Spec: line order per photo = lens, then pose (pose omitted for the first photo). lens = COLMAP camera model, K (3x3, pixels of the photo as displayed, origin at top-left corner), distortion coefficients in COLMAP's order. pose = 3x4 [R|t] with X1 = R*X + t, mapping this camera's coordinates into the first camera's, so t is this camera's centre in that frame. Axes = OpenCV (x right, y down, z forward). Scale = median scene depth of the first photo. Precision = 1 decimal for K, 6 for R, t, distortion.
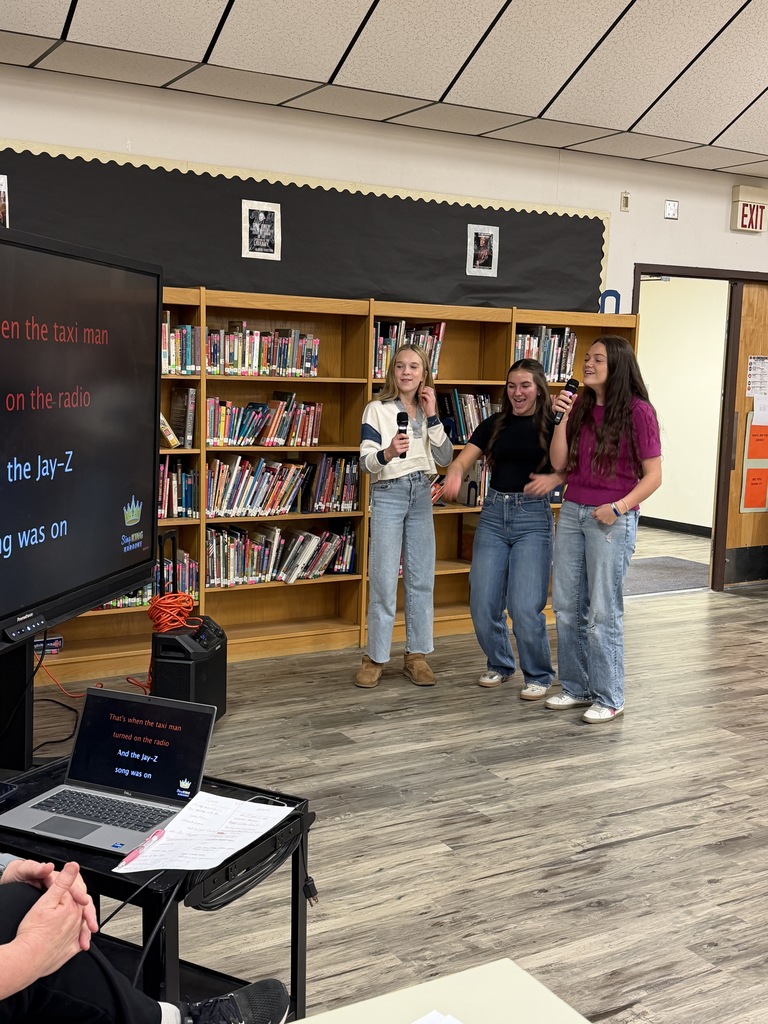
lens RADIAL K [[1113.1, 0, 383.6], [0, 1113.1, 516.8], [0, 0, 1]] dist [0.198950, -0.431948]
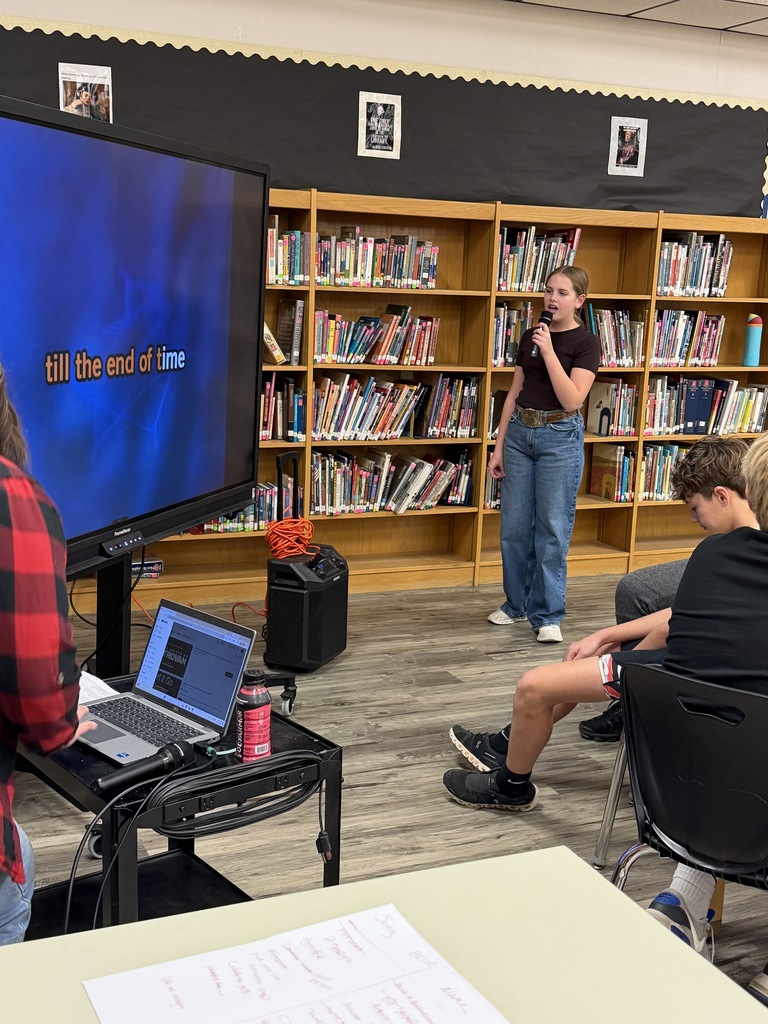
lens RADIAL K [[1233.6, 0, 382.2], [0, 1233.6, 518.5], [0, 0, 1]] dist [0.207904, -0.466220]
pose [[0.993781, 0.030511, -0.107089, 0.012131], [-0.024751, 0.998196, 0.054709, 0.007807], [0.108565, -0.051718, 0.992743, -0.023176]]
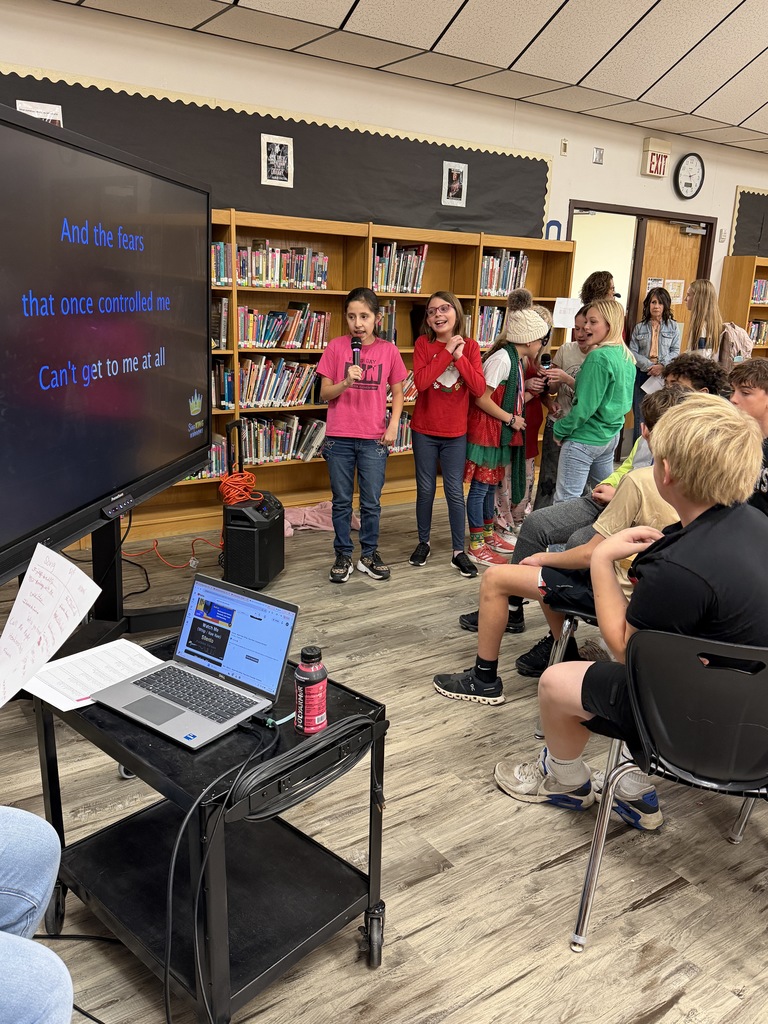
lens RADIAL K [[800.7, 0, 381.5], [0, 800.7, 519.0], [0, 0, 1]] dist [0.148732, -0.299040]
pose [[0.997458, -0.011386, 0.070342, -0.064930], [0.001311, 0.989917, 0.141643, -0.003527], [-0.071246, -0.141190, 0.987415, 0.097546]]
